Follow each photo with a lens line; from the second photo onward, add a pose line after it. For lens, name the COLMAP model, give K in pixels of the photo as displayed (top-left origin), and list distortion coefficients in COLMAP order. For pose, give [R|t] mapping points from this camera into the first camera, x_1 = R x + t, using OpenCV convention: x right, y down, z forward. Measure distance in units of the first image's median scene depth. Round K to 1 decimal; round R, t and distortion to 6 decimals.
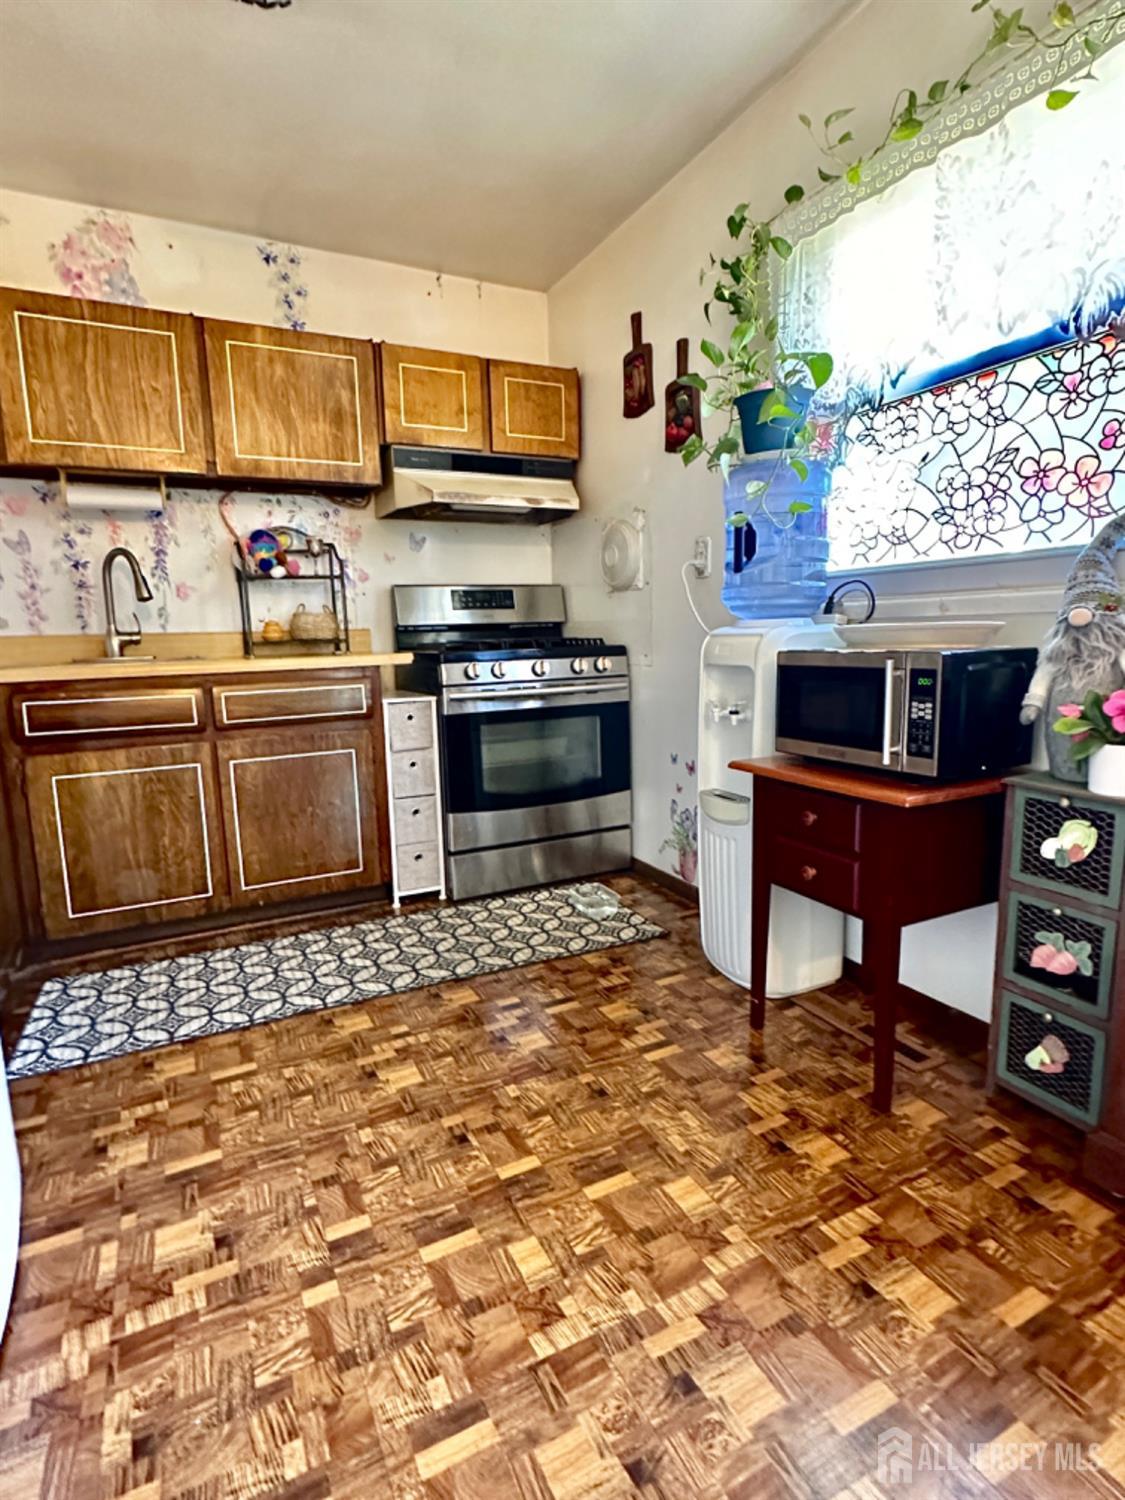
lens RADIAL K [[778.8, 0, 560.4], [0, 778.8, 756.0], [0, 0, 1]] dist [-0.002099, 0.001300]
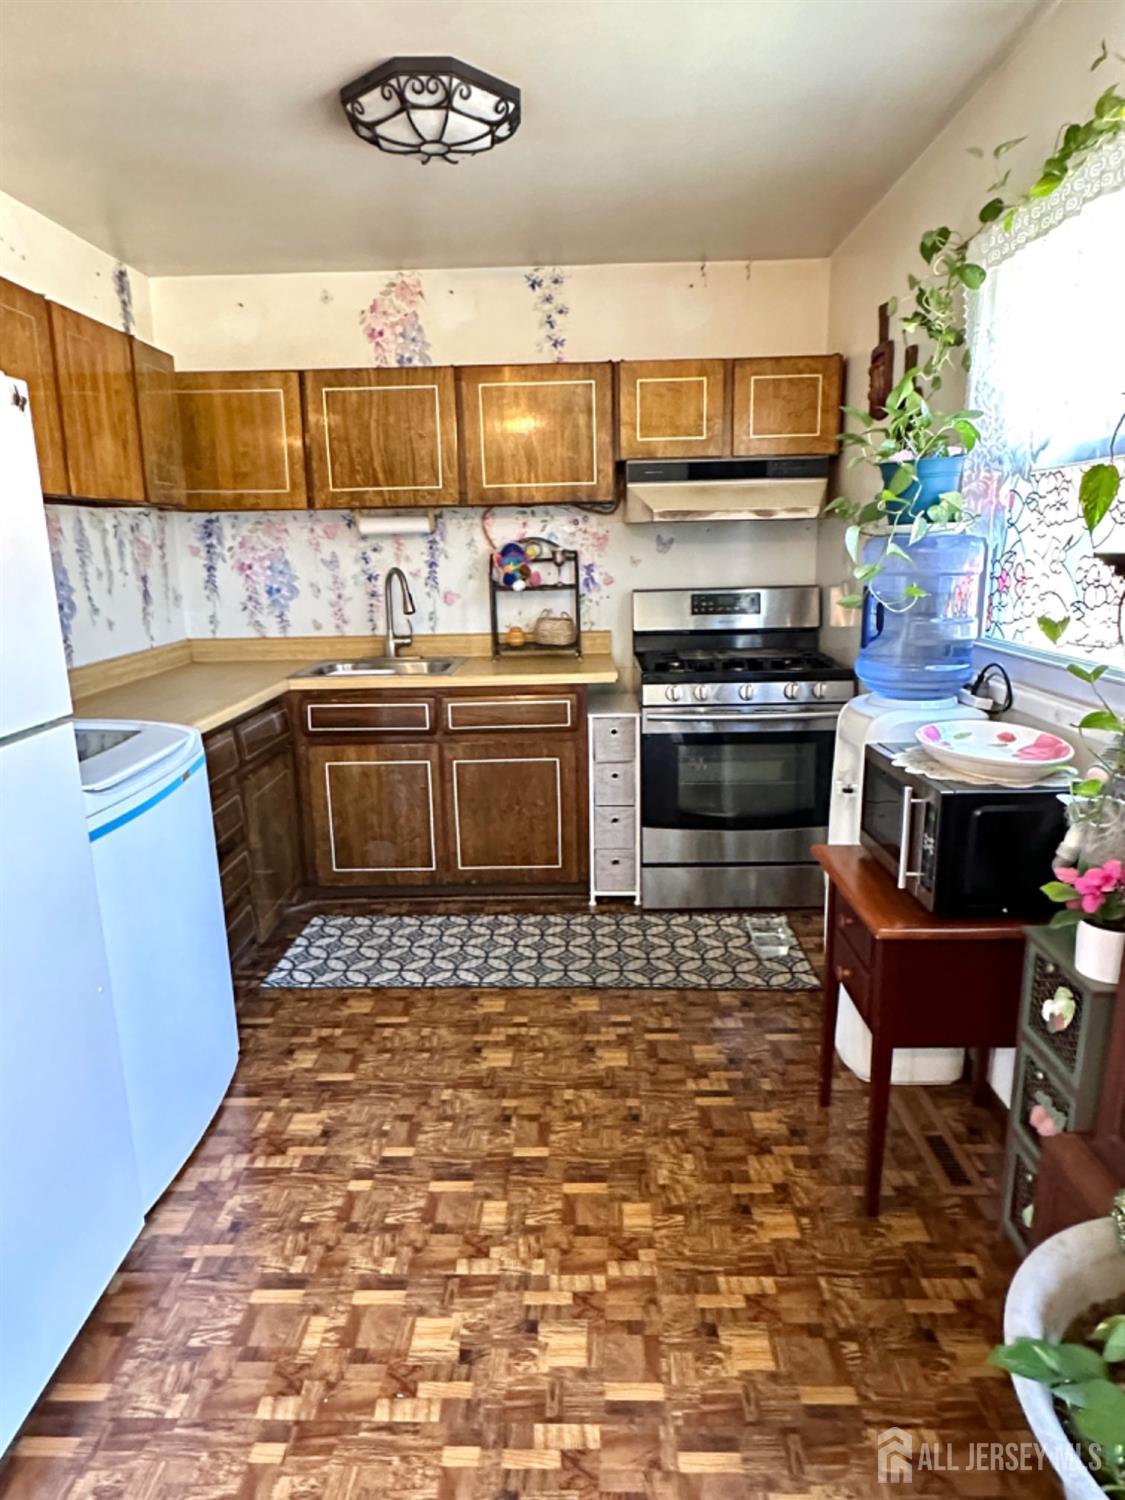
lens RADIAL K [[943.4, 0, 562.2], [0, 943.4, 752.0], [0, 0, 1]] dist [-0.006860, 0.007160]
pose [[0.877533, 0.114772, -0.465578, 0.390085], [-0.074025, 0.991719, 0.104949, -0.172538], [0.473768, -0.057632, 0.878762, -0.173184]]
